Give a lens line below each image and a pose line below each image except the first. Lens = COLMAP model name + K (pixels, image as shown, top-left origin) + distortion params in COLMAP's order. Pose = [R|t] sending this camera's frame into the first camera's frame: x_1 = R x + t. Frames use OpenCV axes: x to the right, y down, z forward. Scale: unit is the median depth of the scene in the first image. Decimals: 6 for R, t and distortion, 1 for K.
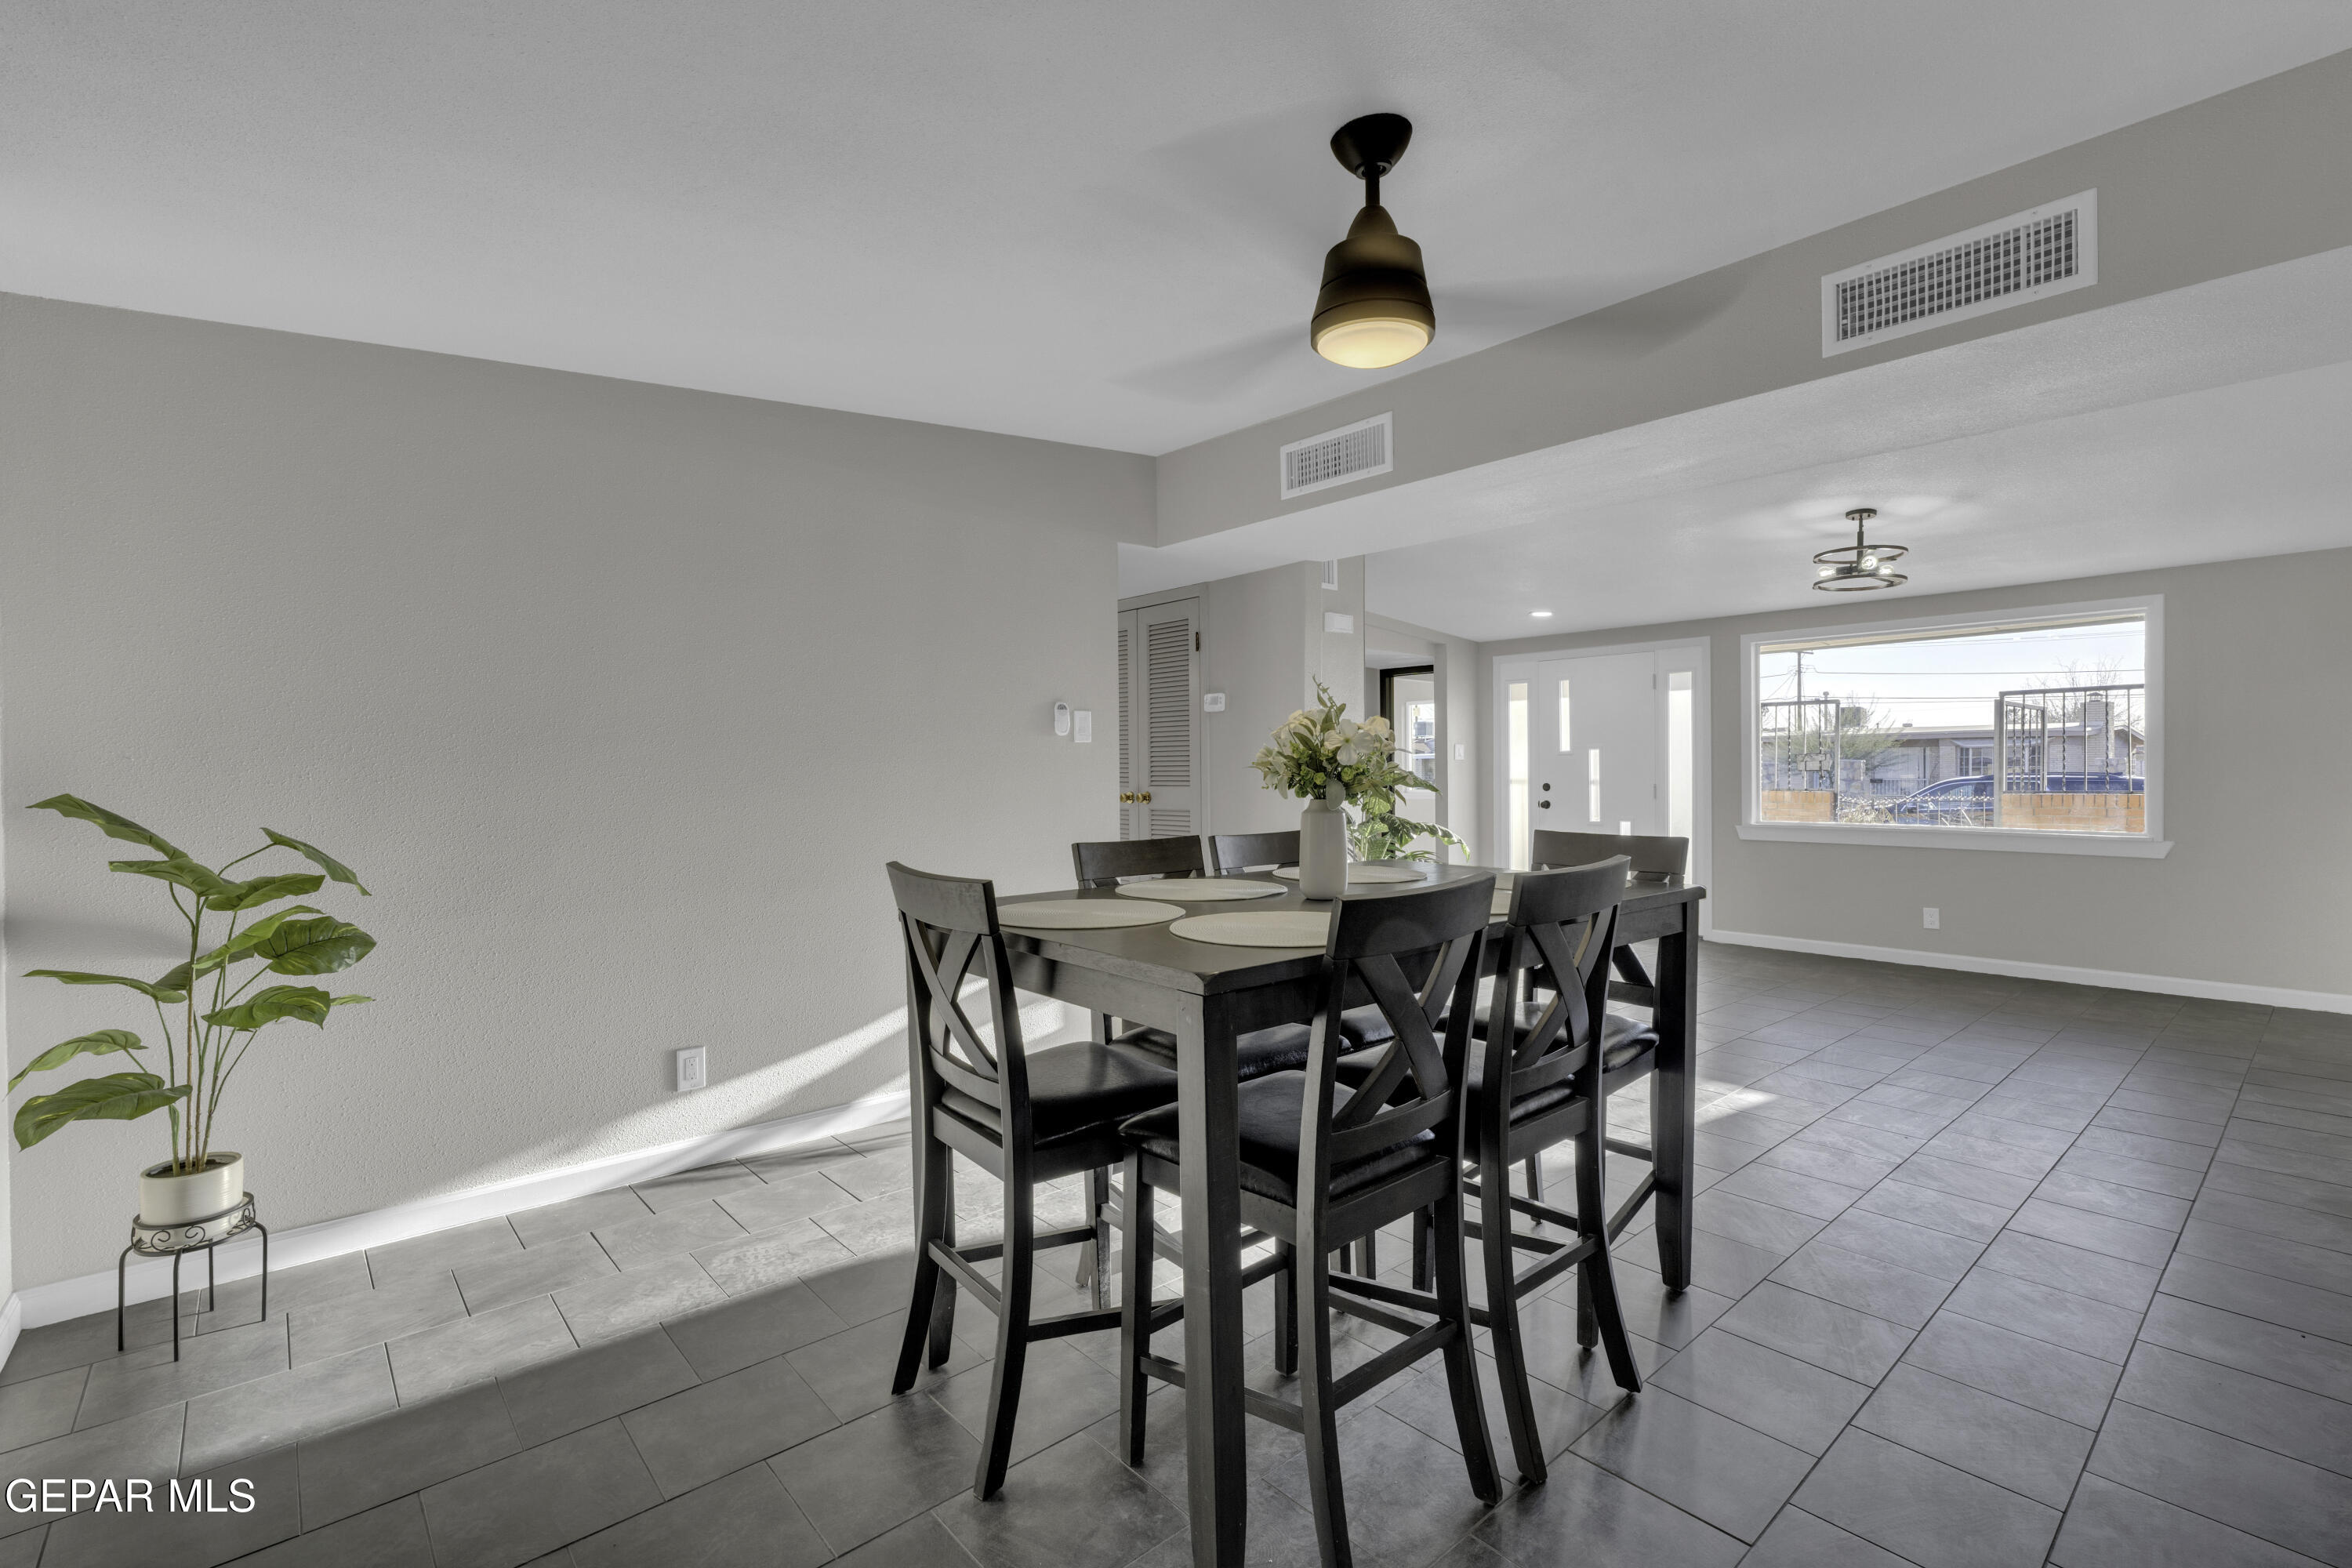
lens RADIAL K [[1049.3, 0, 1167.8], [0, 1049.3, 779.9], [0, 0, 1]] dist [-0.008648, 0.002732]
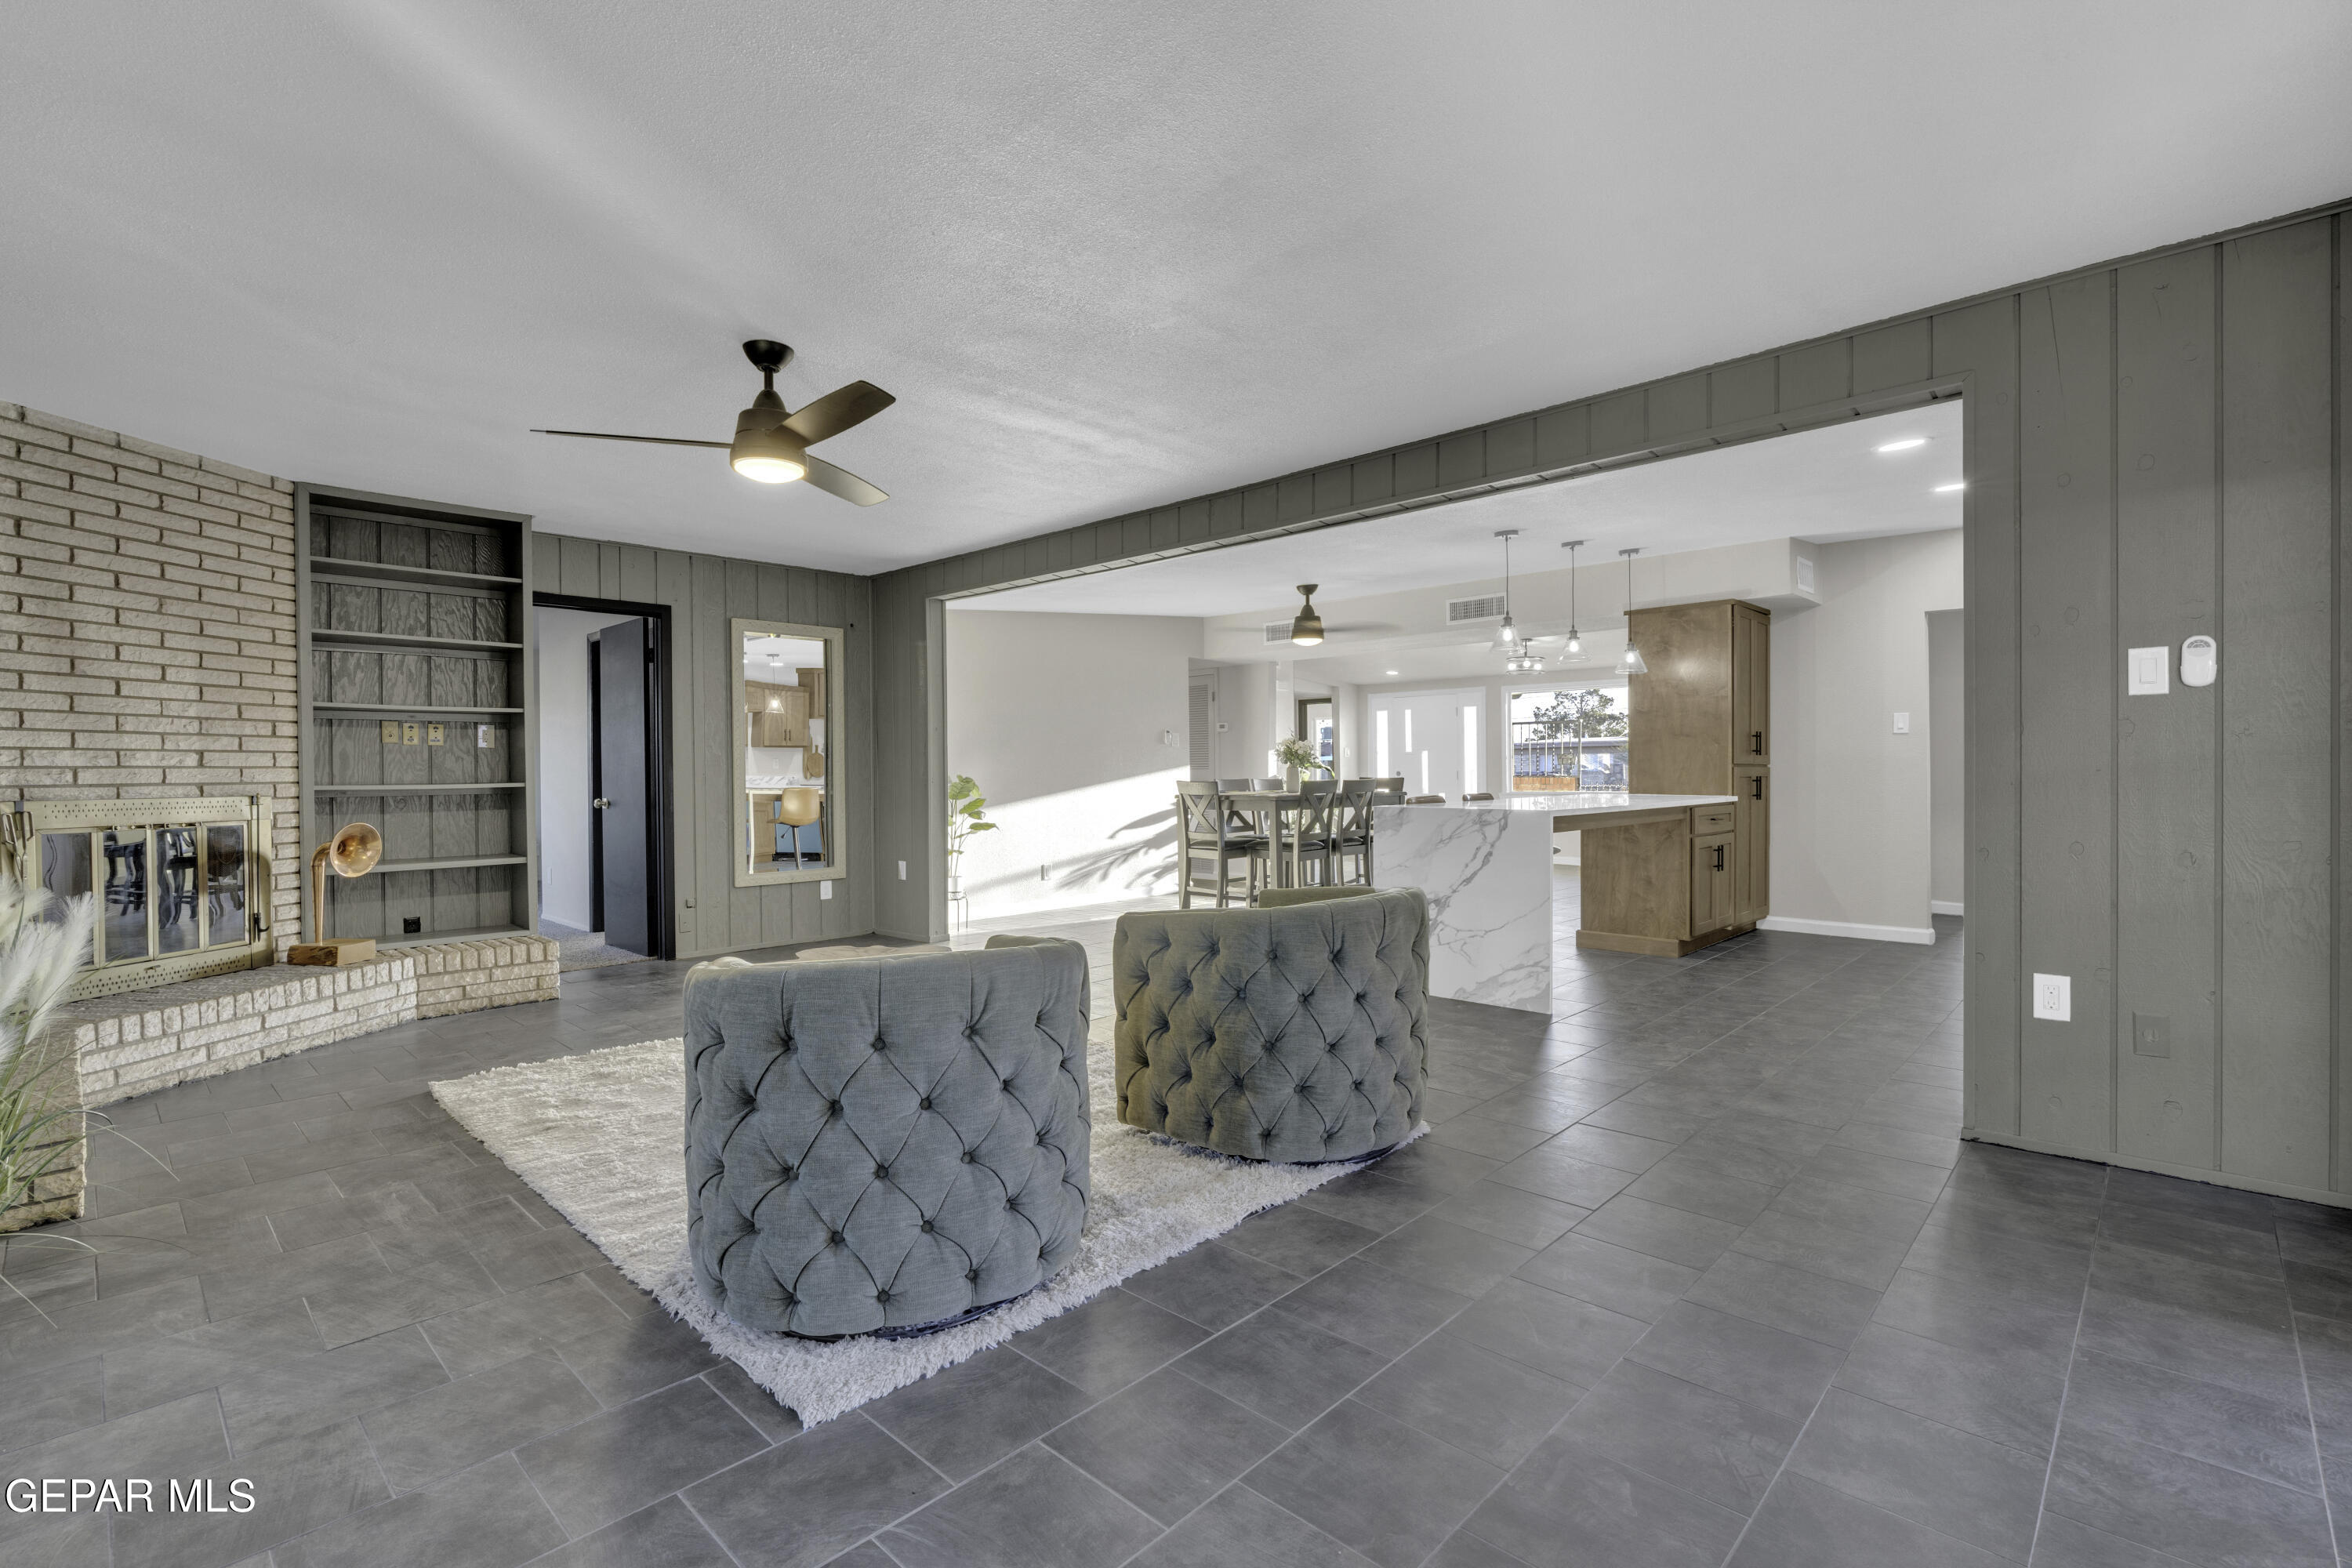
lens RADIAL K [[1086.4, 0, 1182.5], [0, 1086.4, 769.2], [0, 0, 1]] dist [-0.007106, 0.001643]
pose [[0.994509, -0.001374, 0.104639, -0.253811], [0.002786, 0.999907, -0.013352, 0.034970], [-0.104611, 0.013570, 0.994421, -1.083025]]
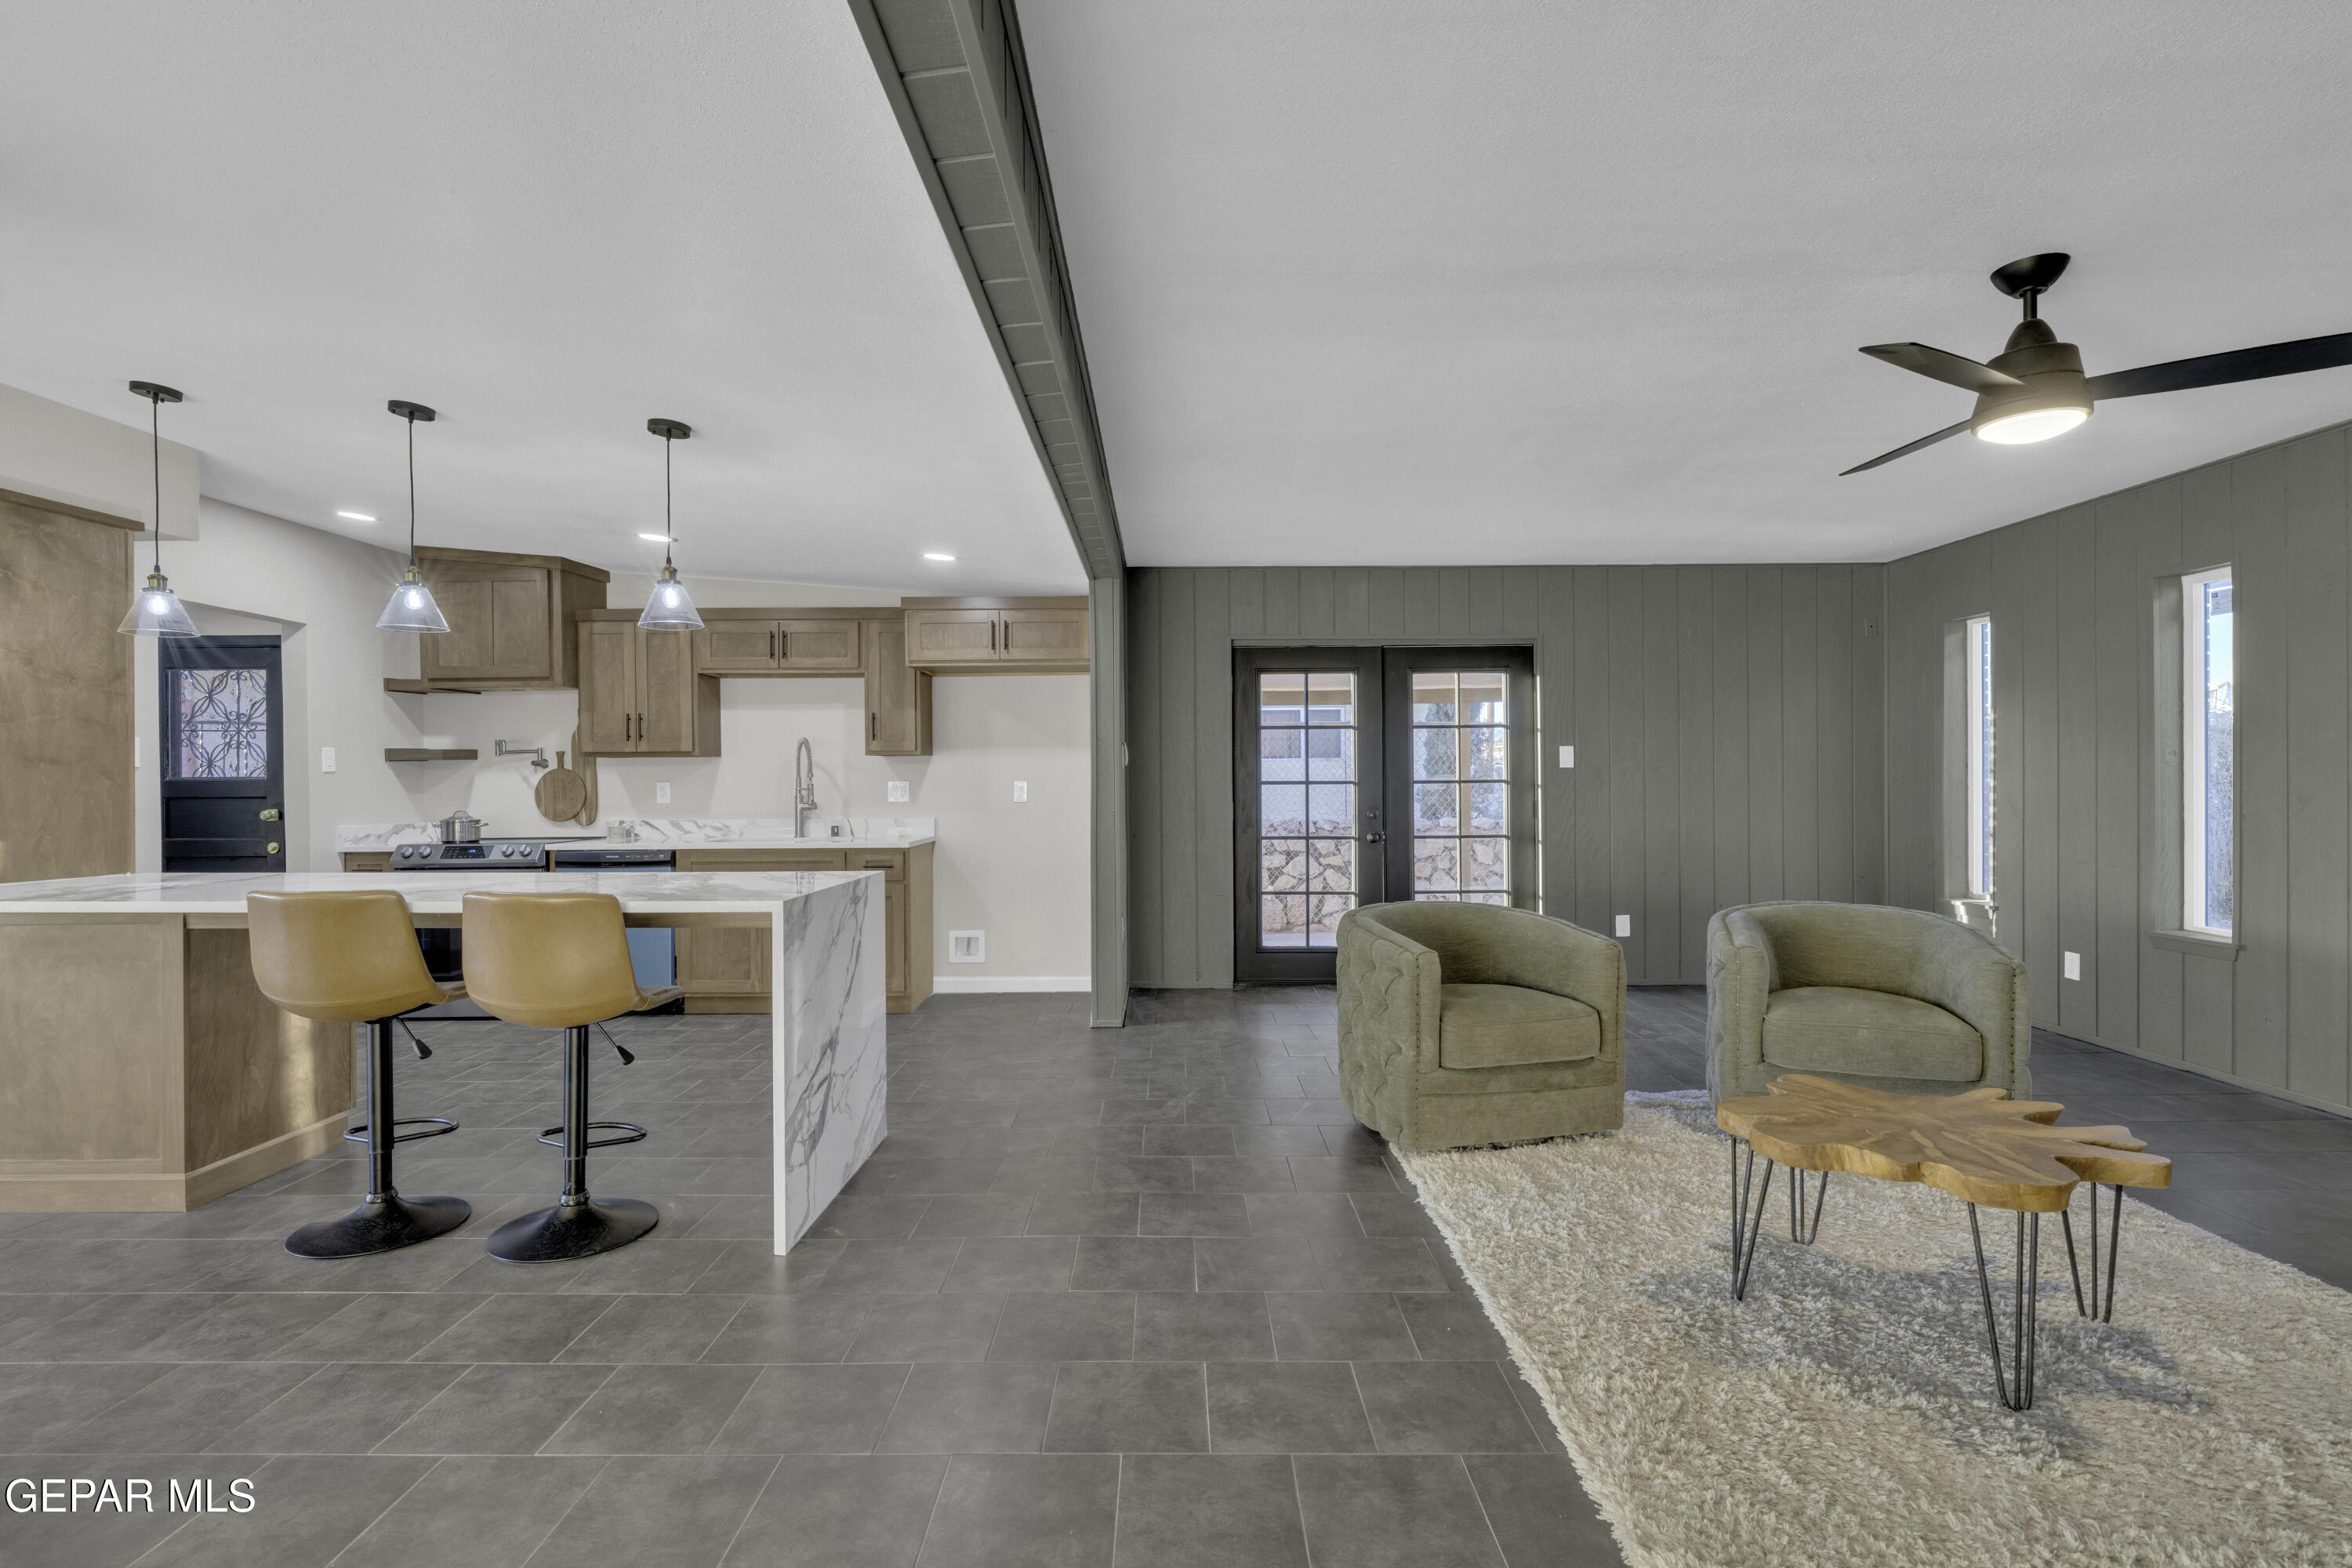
lens RADIAL K [[1049.3, 0, 1168.5], [0, 1049.3, 785.0], [0, 0, 1]] dist [-0.008648, 0.002732]
pose [[-0.753927, 0.008345, 0.656905, -0.450433], [0.018224, 0.999800, 0.008214, -0.001926], [-0.656705, 0.018165, -0.753928, 0.267150]]
